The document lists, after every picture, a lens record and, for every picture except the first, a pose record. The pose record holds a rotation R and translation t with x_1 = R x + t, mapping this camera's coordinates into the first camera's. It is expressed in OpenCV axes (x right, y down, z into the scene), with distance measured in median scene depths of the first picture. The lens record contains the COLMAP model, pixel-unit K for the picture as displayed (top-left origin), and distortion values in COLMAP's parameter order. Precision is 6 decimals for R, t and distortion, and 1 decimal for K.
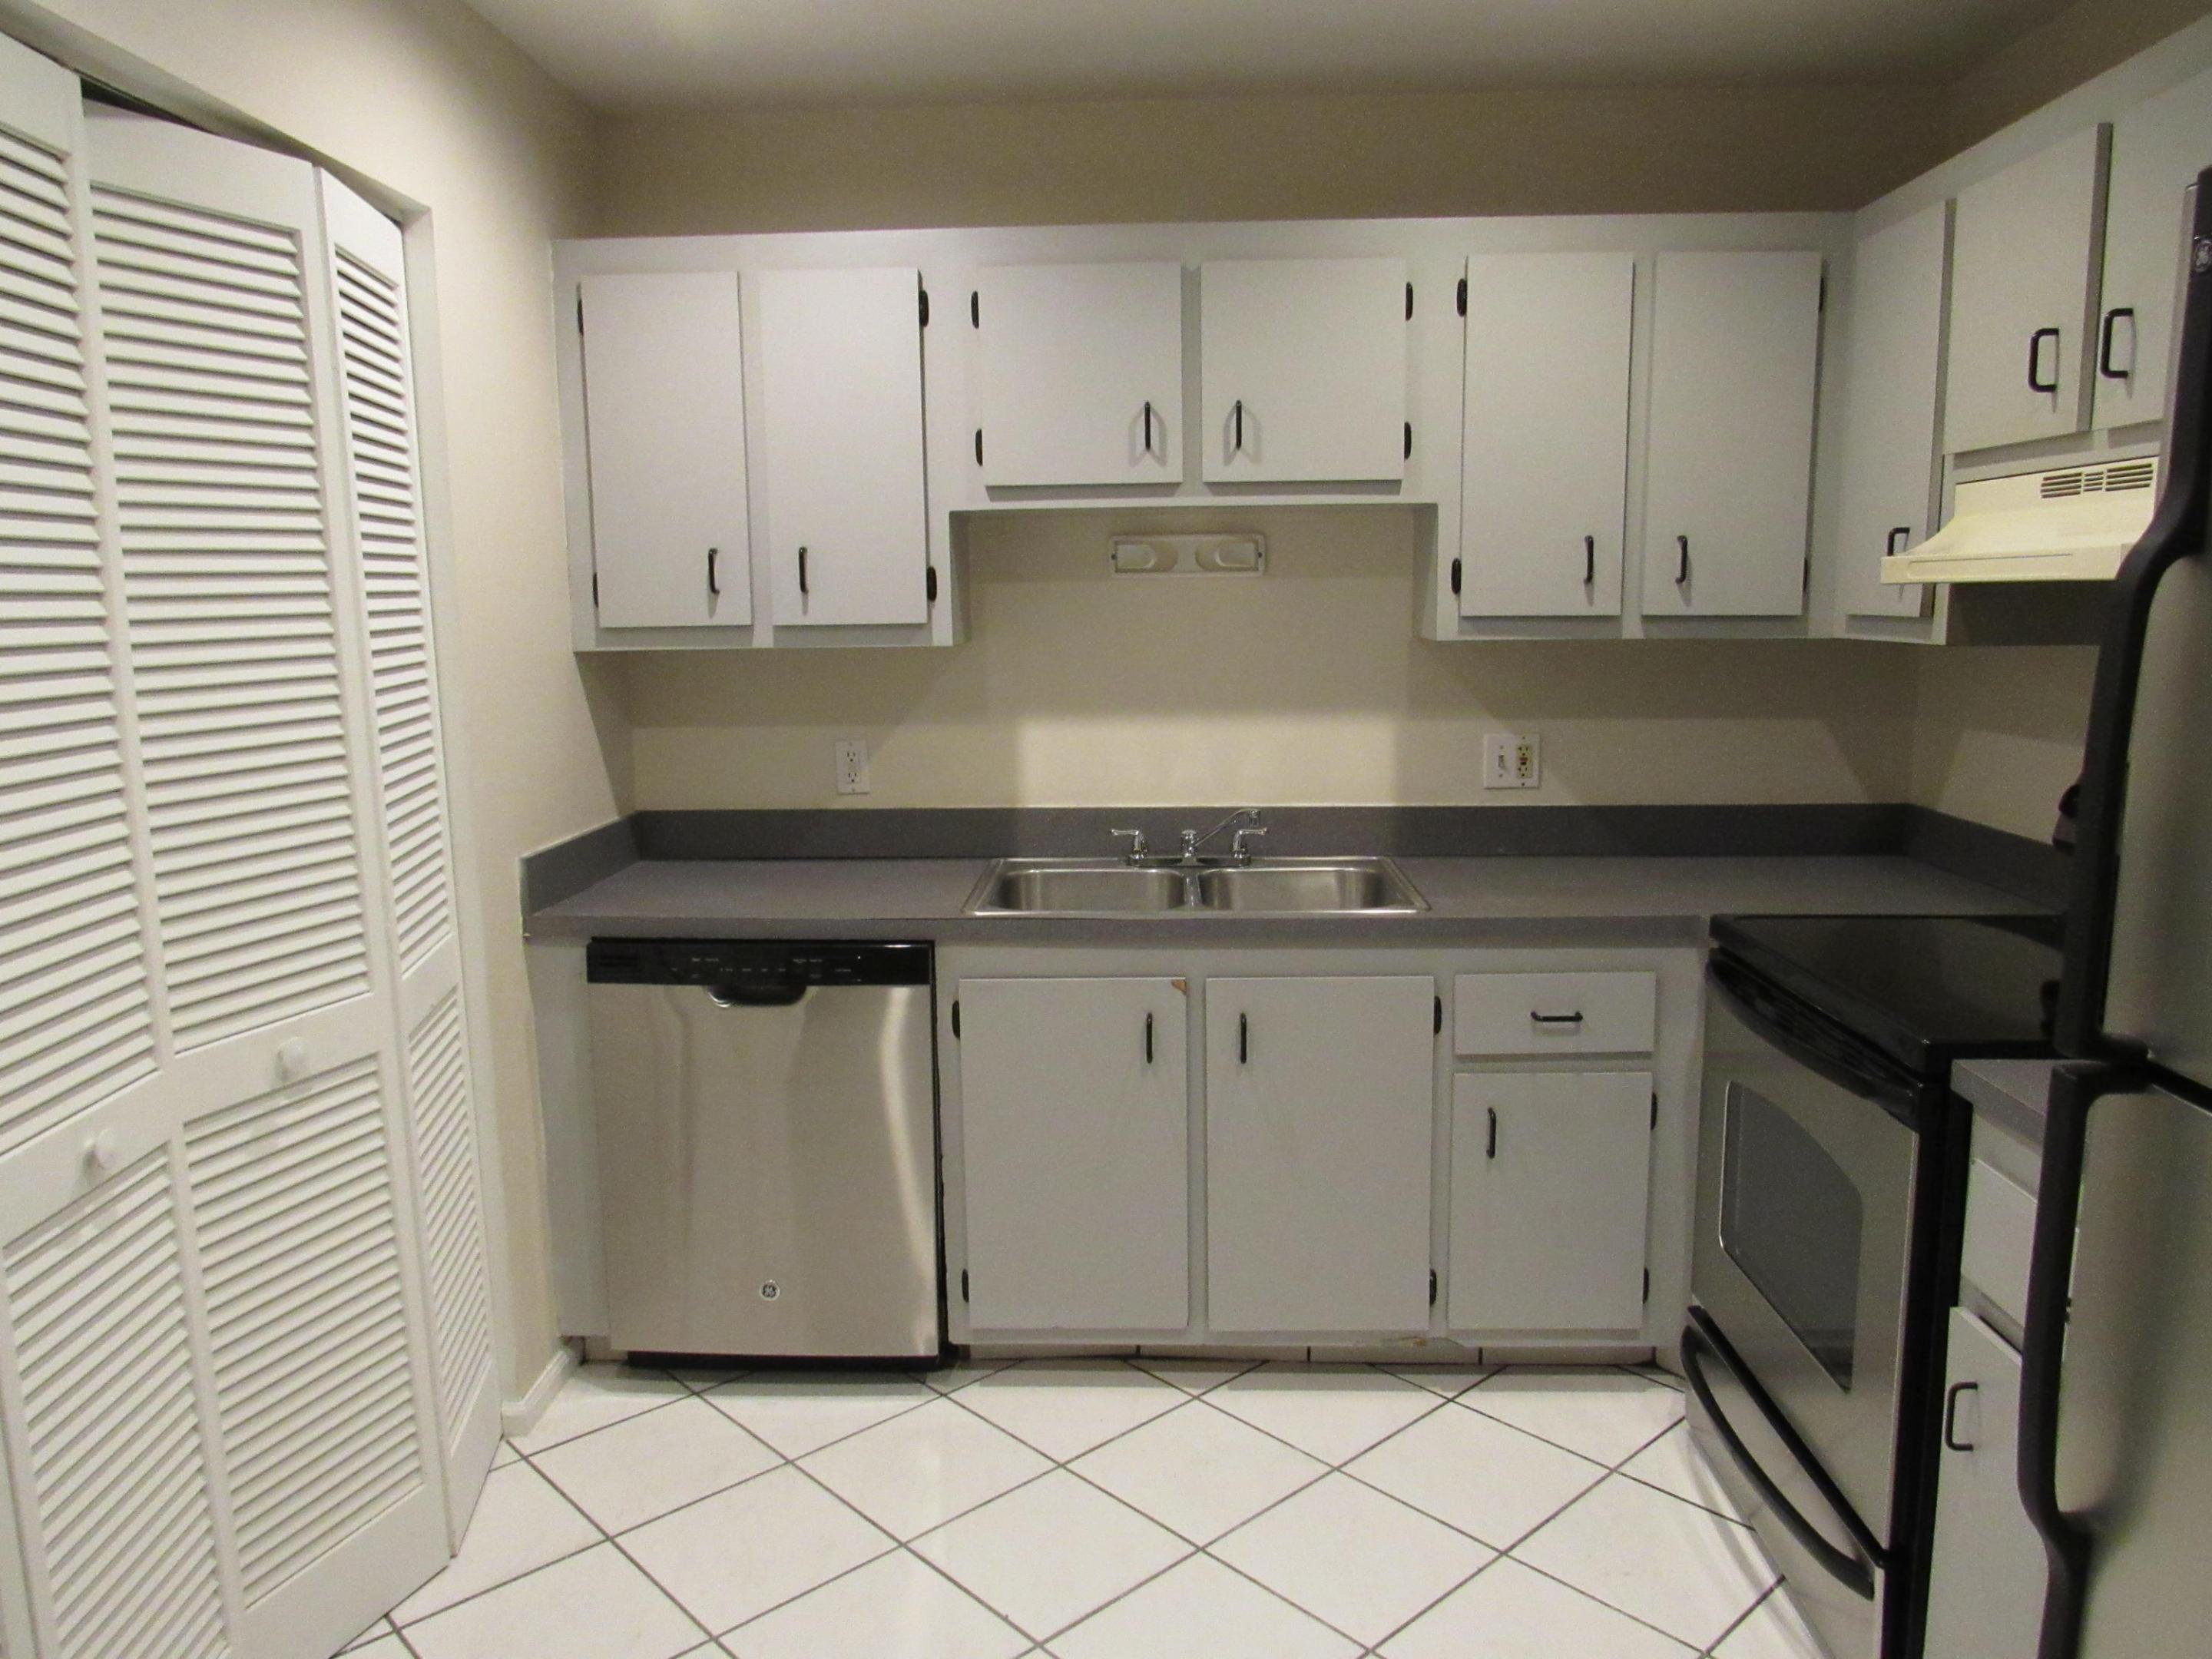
lens RADIAL K [[1592.1, 0, 1099.7], [0, 1592.1, 824.9], [0, 0, 1]] dist [-0.040362, 0.041222]
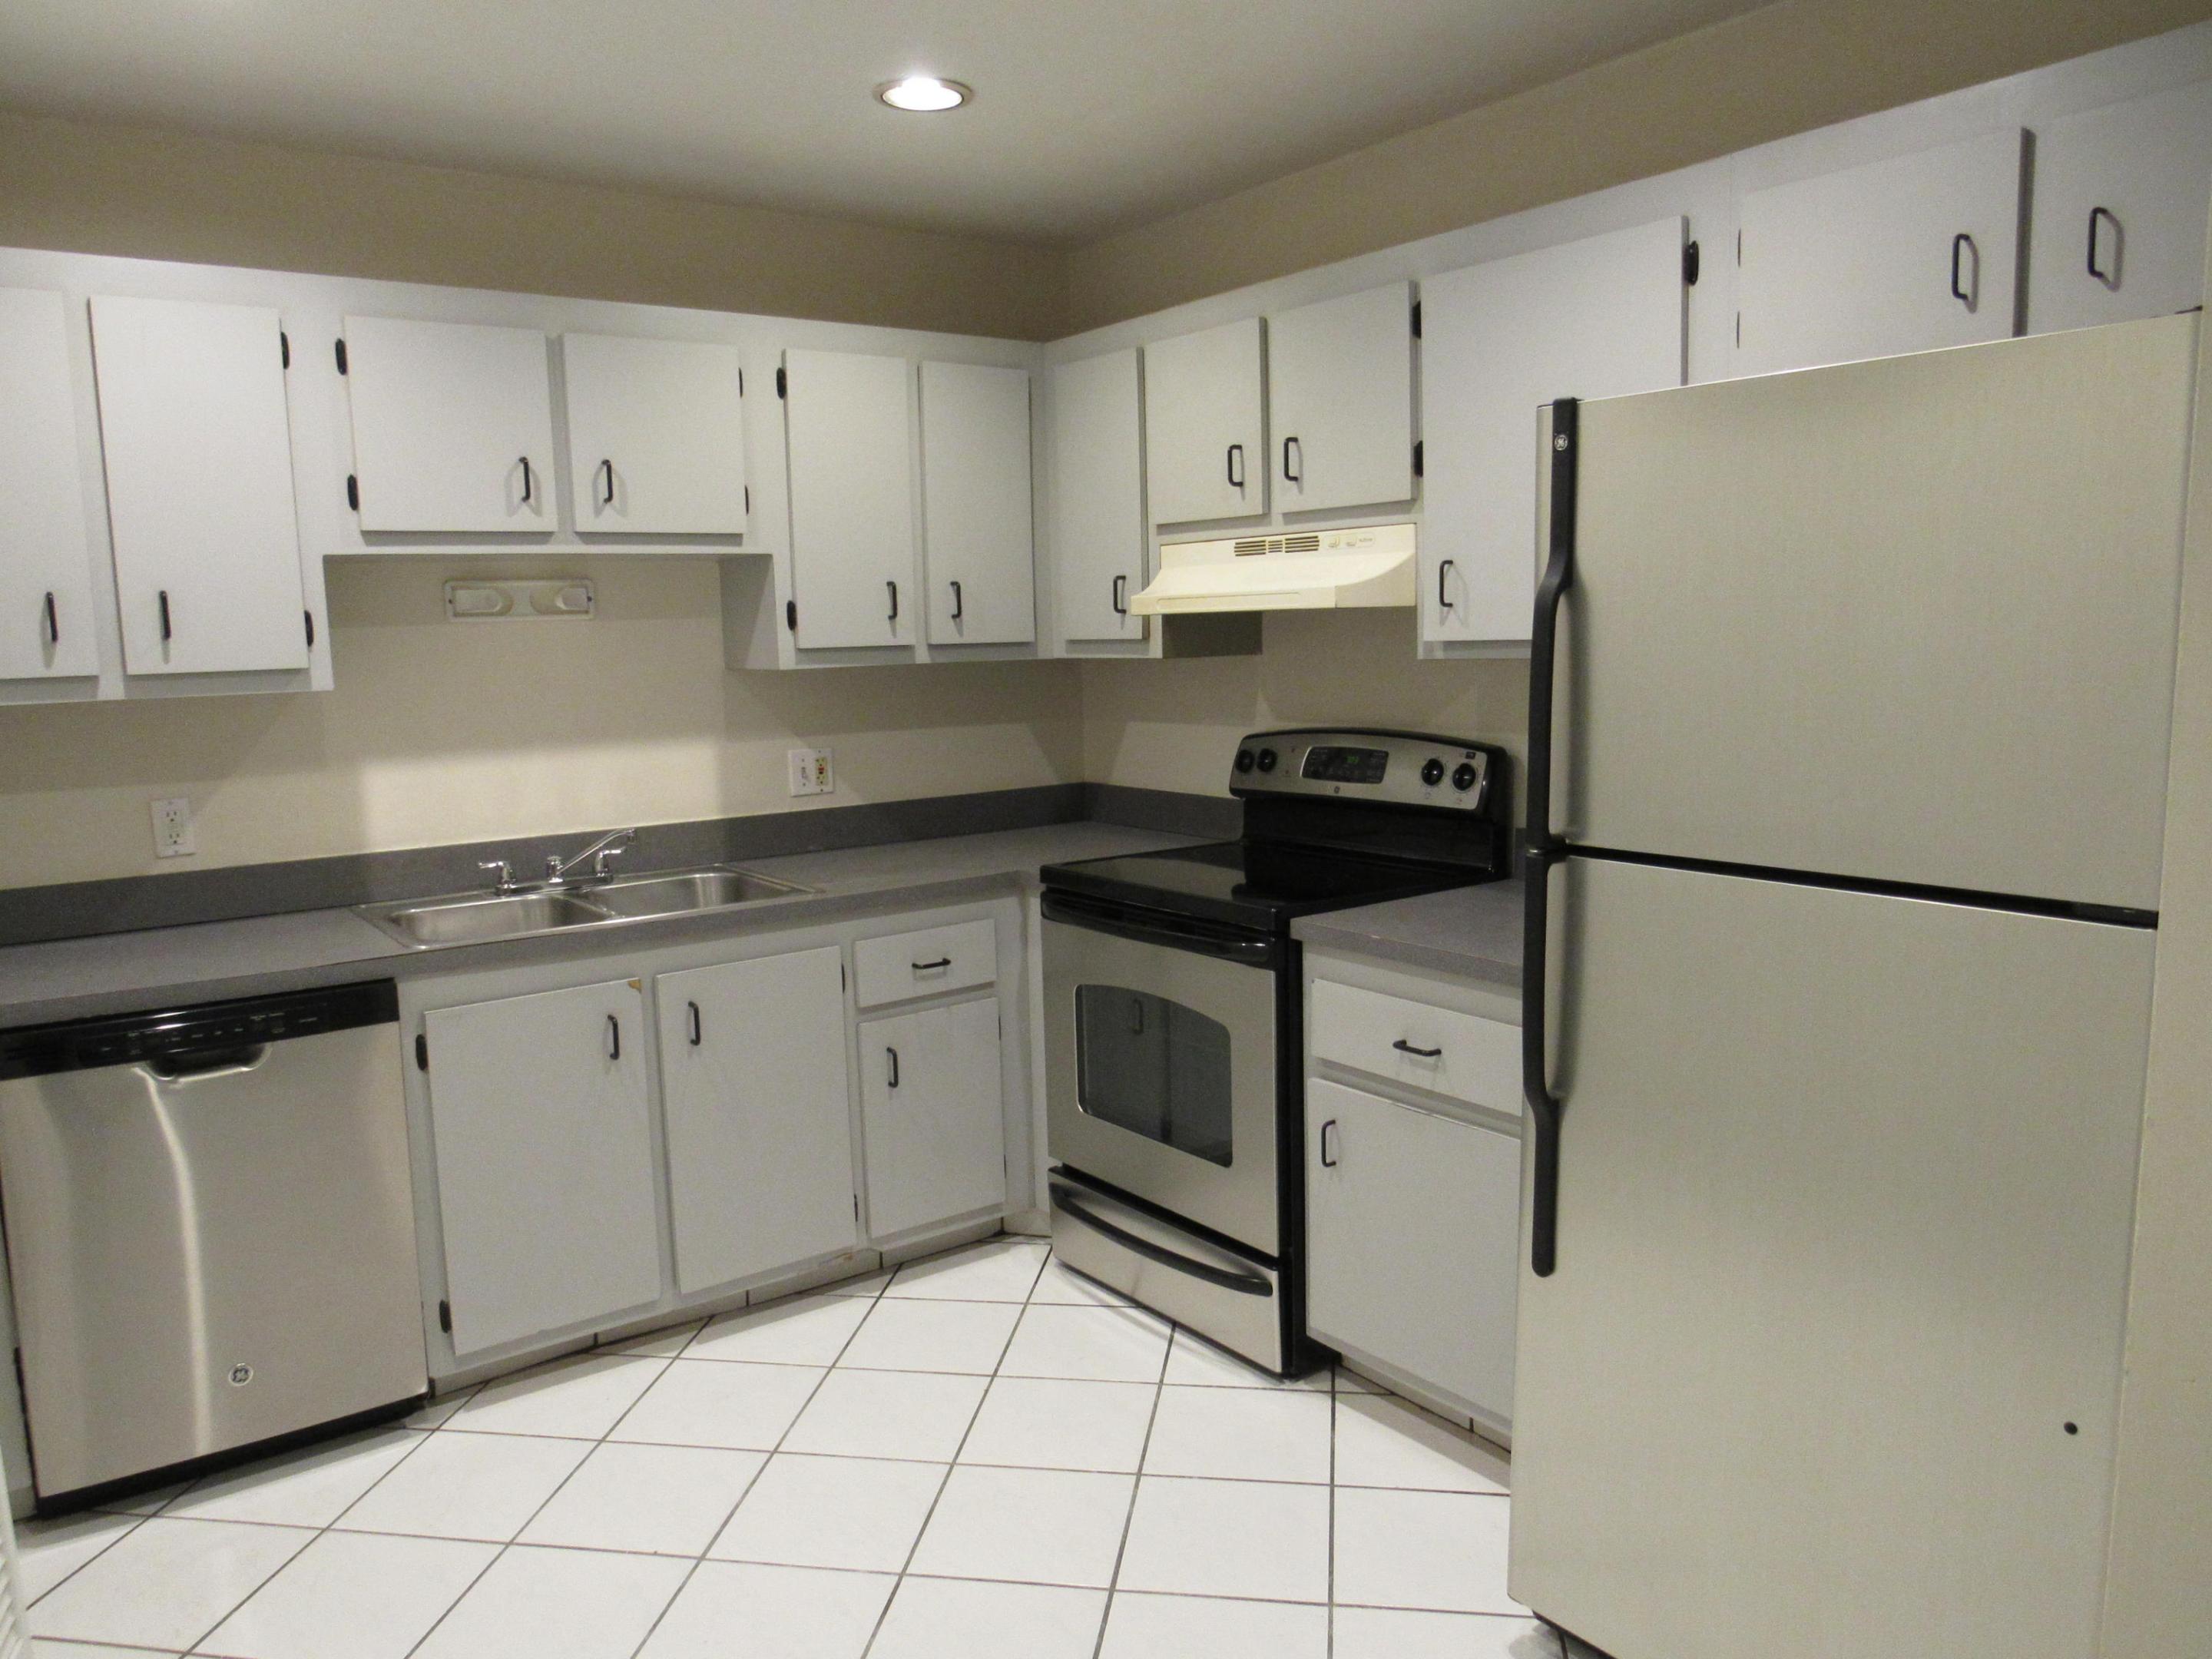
lens RADIAL K [[1587.8, 0, 1109.1], [0, 1587.8, 825.3], [0, 0, 1]] dist [-0.034401, 0.013614]
pose [[0.778572, -0.088508, 0.621282, -0.345871], [0.108608, 0.994069, 0.005511, 0.019405], [-0.618085, 0.063185, 0.783568, -0.068497]]
